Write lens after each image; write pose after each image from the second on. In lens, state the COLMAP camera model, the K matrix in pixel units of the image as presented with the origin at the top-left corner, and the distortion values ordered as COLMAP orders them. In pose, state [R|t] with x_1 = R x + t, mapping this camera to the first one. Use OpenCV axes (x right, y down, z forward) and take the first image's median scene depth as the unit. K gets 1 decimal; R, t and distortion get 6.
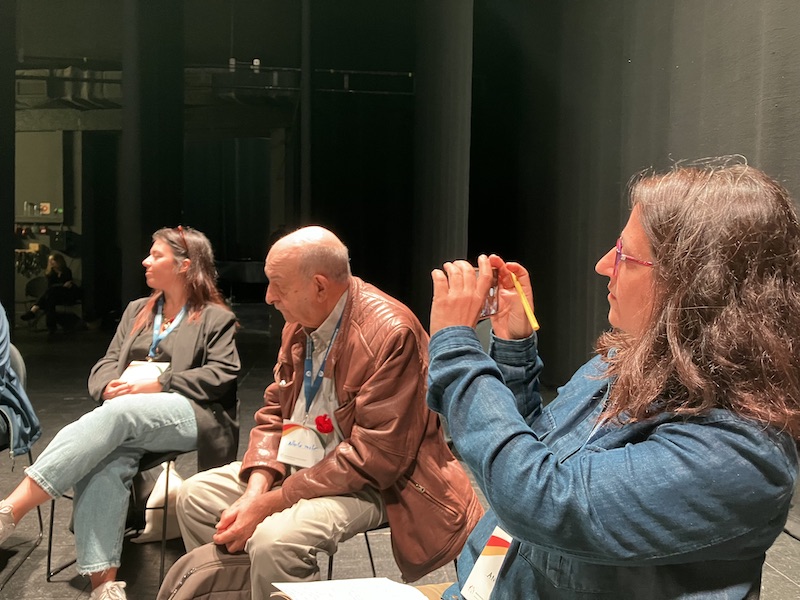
lens RADIAL K [[647.0, 0, 405.0], [0, 647.0, 295.1], [0, 0, 1]] dist [0.011325, -0.000355]
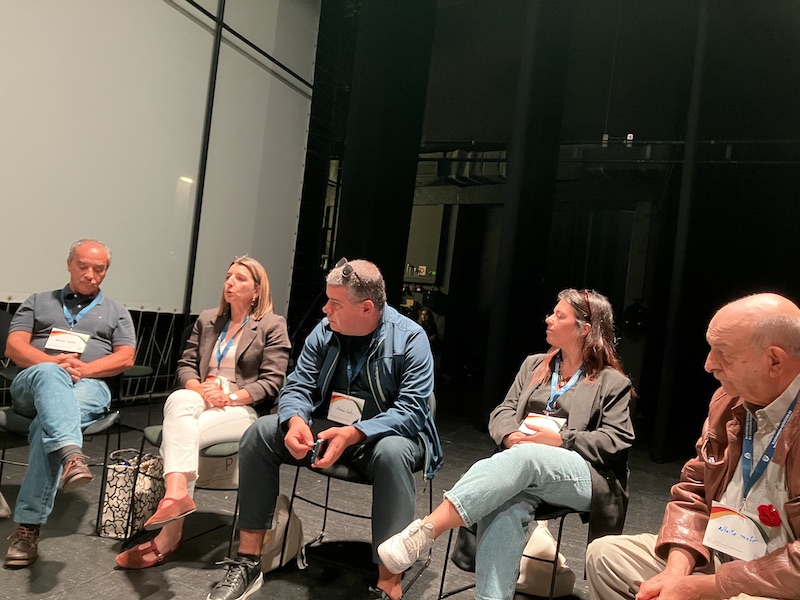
lens RADIAL K [[646.6, 0, 393.2], [0, 646.6, 299.3], [0, 0, 1]] dist [0.010326, -0.006392]
pose [[0.868281, 0.074208, -0.490492, -0.118221], [-0.126181, 0.989266, -0.073700, 0.027778], [0.479757, 0.125883, 0.868324, -0.041007]]
